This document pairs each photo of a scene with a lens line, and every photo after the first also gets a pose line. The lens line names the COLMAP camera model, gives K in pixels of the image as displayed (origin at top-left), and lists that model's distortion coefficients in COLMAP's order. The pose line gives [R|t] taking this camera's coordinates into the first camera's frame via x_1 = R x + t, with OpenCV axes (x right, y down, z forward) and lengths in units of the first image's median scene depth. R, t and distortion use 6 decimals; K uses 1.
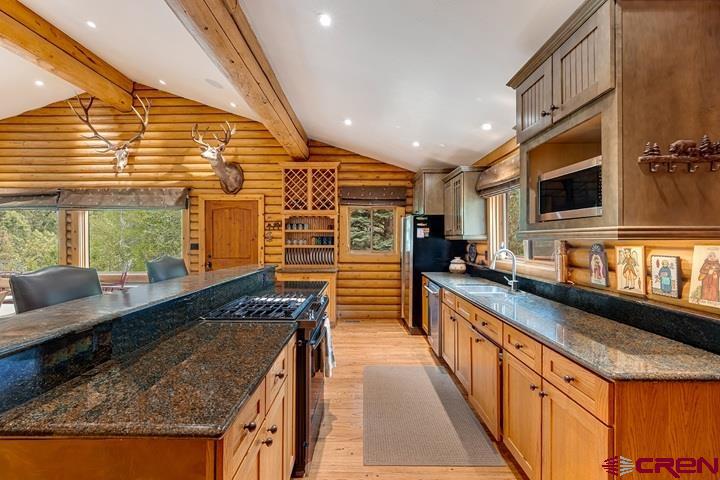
lens RADIAL K [[307.3, 0, 356.1], [0, 307.3, 239.5], [0, 0, 1]] dist [-0.002695, -0.000897]
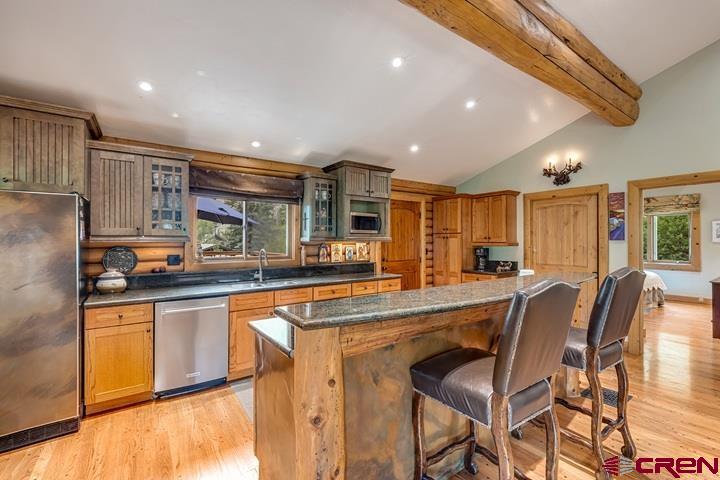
lens RADIAL K [[307.3, 0, 356.1], [0, 307.3, 239.5], [0, 0, 1]] dist [-0.002695, -0.000897]
pose [[-0.580318, 0.006622, 0.814363, -1.267339], [0.005331, 0.999976, -0.004333, -0.002528], [-0.814373, 0.001827, -0.580339, 2.342399]]
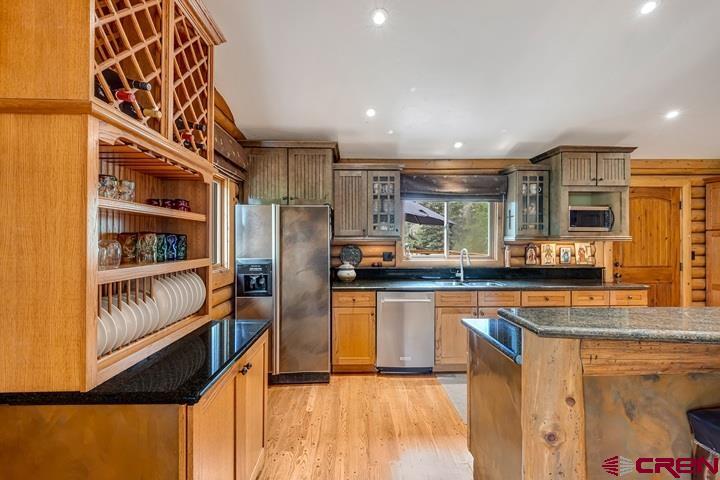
lens RADIAL K [[307.3, 0, 356.1], [0, 307.3, 239.5], [0, 0, 1]] dist [-0.002695, -0.000897]
pose [[-0.030661, 0.005008, 0.999517, -1.268132], [0.003428, 0.999982, -0.004905, -0.003205], [-0.999524, 0.003276, -0.030678, 2.447390]]
